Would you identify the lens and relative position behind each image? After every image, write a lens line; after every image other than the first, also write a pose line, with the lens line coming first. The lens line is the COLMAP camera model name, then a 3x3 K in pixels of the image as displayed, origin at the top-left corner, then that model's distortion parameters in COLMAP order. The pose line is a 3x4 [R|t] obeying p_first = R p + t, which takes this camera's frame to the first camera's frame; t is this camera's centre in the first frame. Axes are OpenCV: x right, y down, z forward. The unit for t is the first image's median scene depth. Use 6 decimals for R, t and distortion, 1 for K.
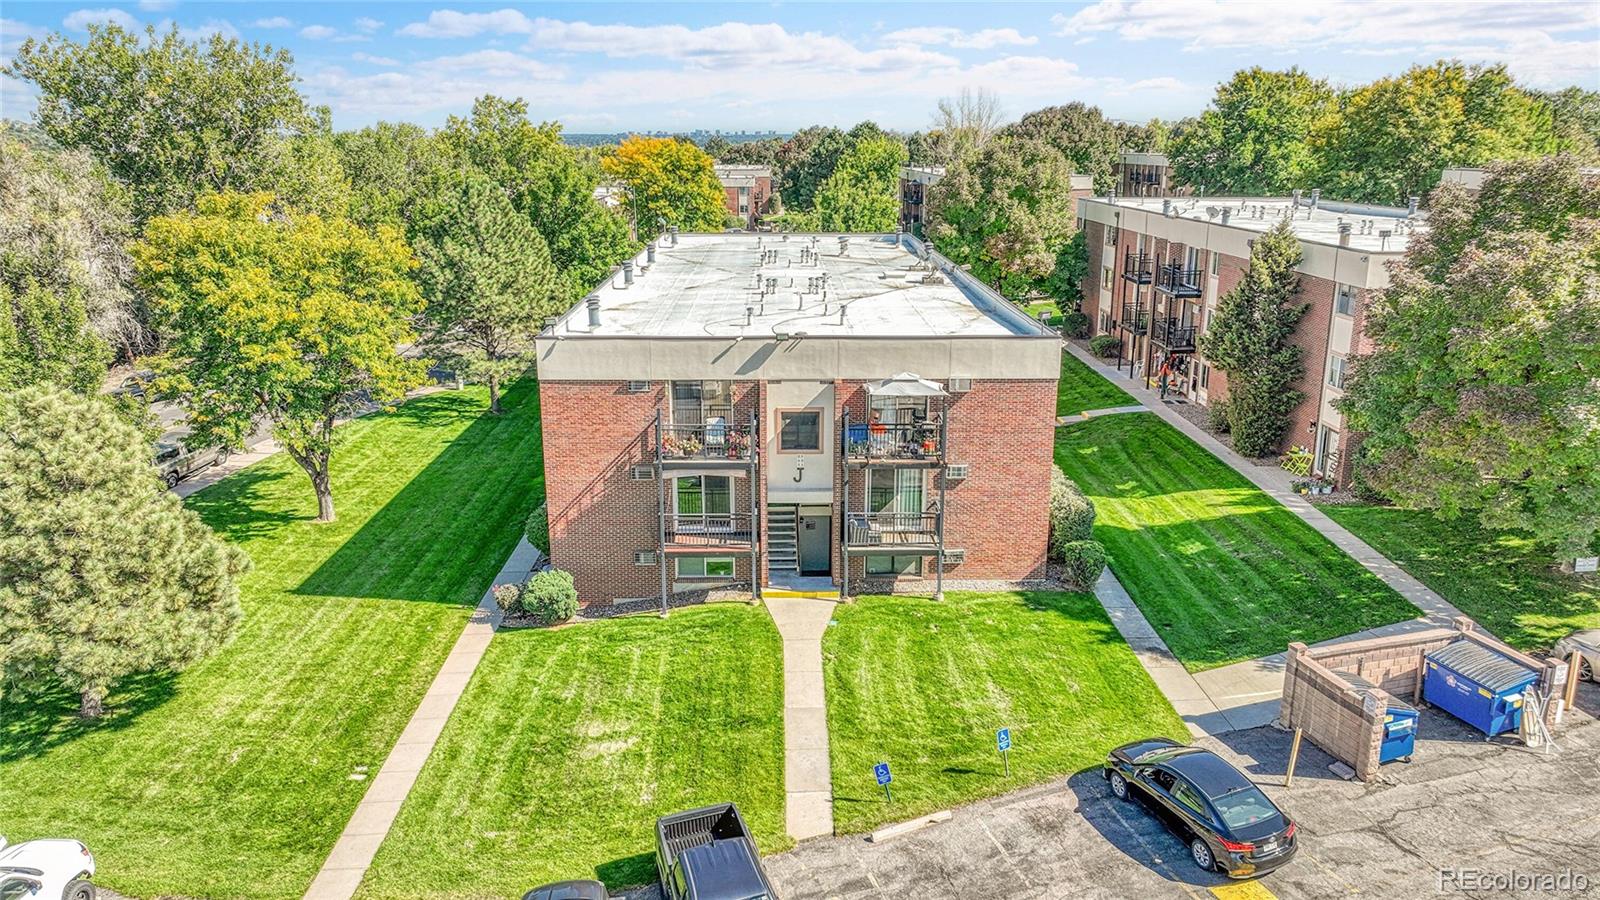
lens RADIAL K [[1120.3, 0, 803.1], [0, 1120.3, 452.0], [0, 0, 1]] dist [-0.001612, 0.014411]
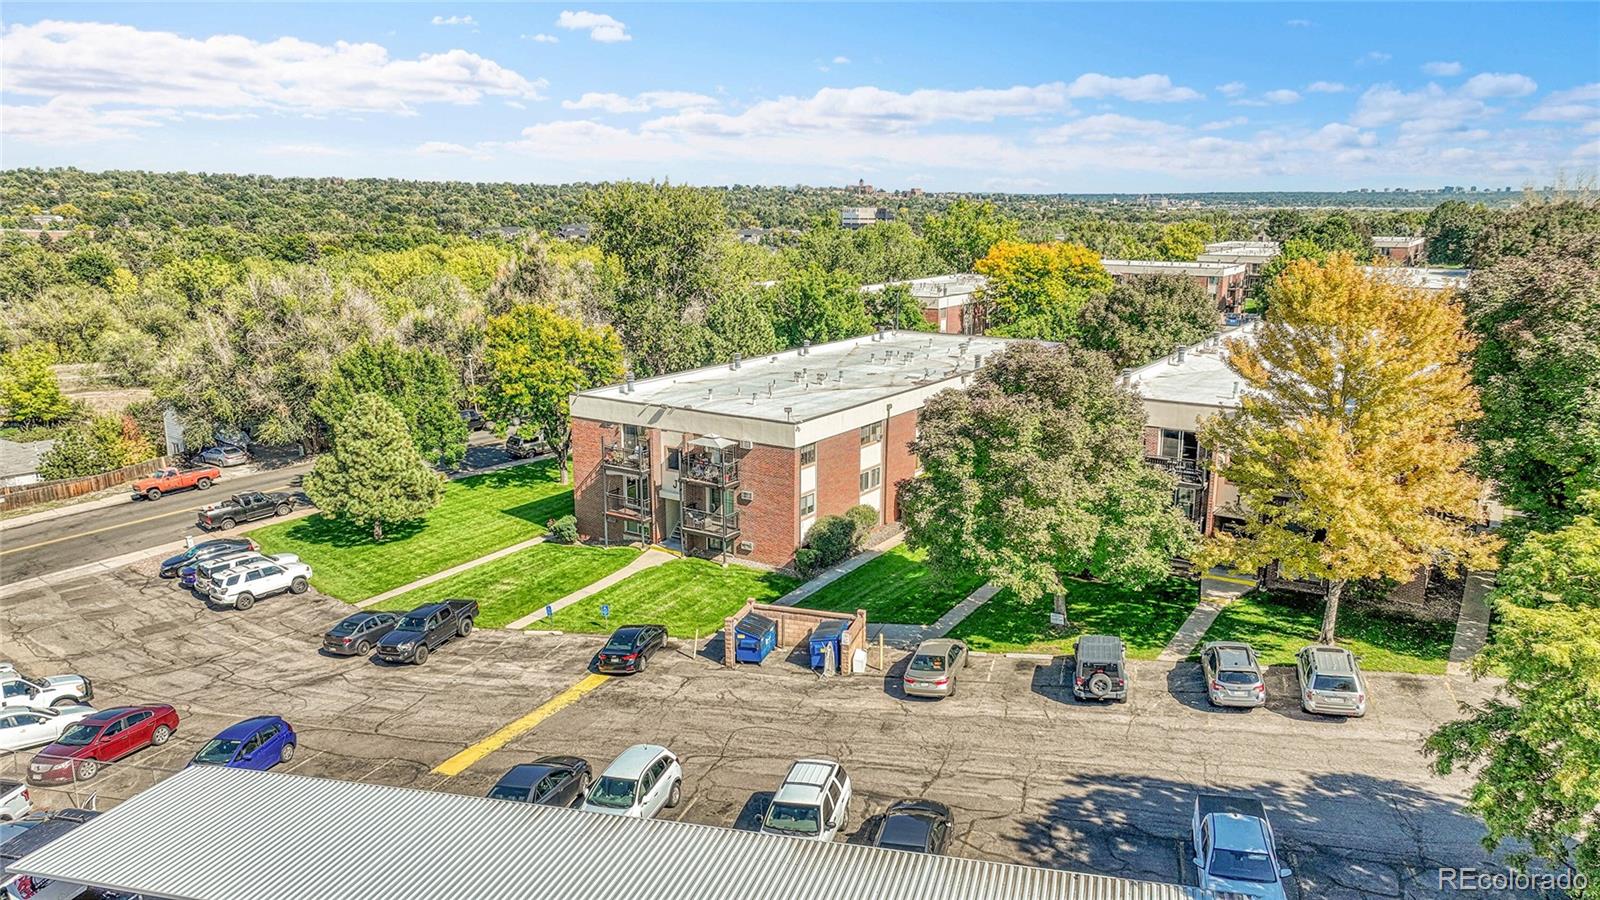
lens RADIAL K [[1120.3, 0, 796.4], [0, 1120.3, 450.5], [0, 0, 1]] dist [-0.001612, 0.014411]
pose [[0.826572, 0.126025, -0.548540, 1.127066], [-0.151432, 0.988467, -0.001090, -0.059595], [0.542076, 0.083968, 0.836124, -0.394123]]
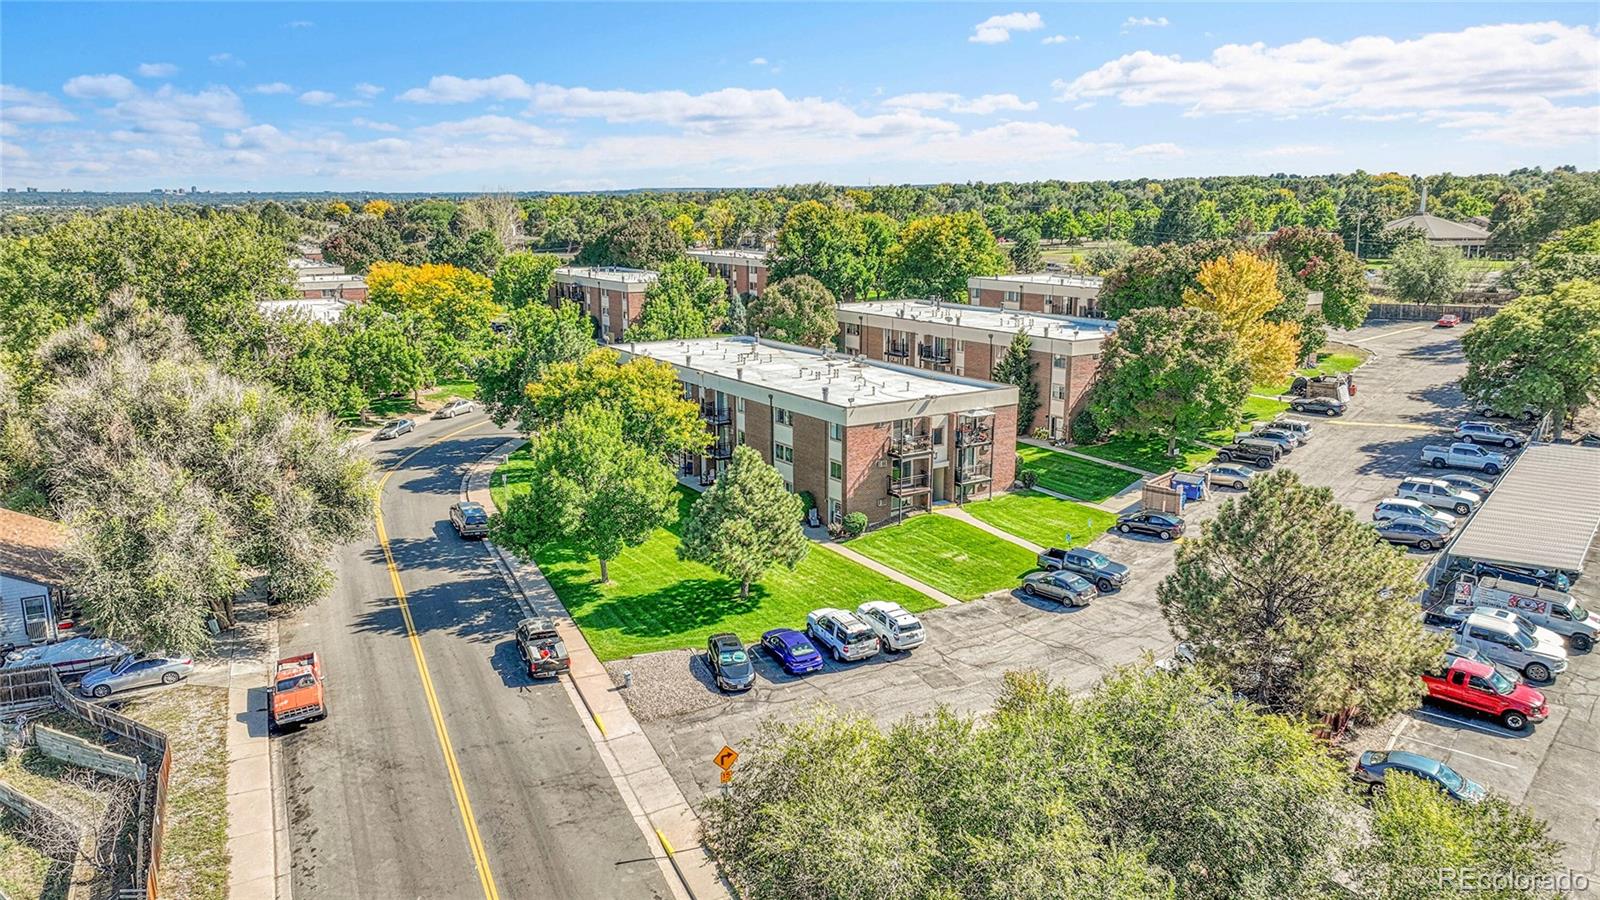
lens RADIAL K [[1120.3, 0, 799.1], [0, 1120.3, 447.8], [0, 0, 1]] dist [-0.001612, 0.014411]
pose [[0.843827, -0.117204, 0.523660, -1.441004], [0.144626, 0.989418, -0.011603, -0.009462], [-0.516759, 0.085526, 0.851848, -0.816119]]
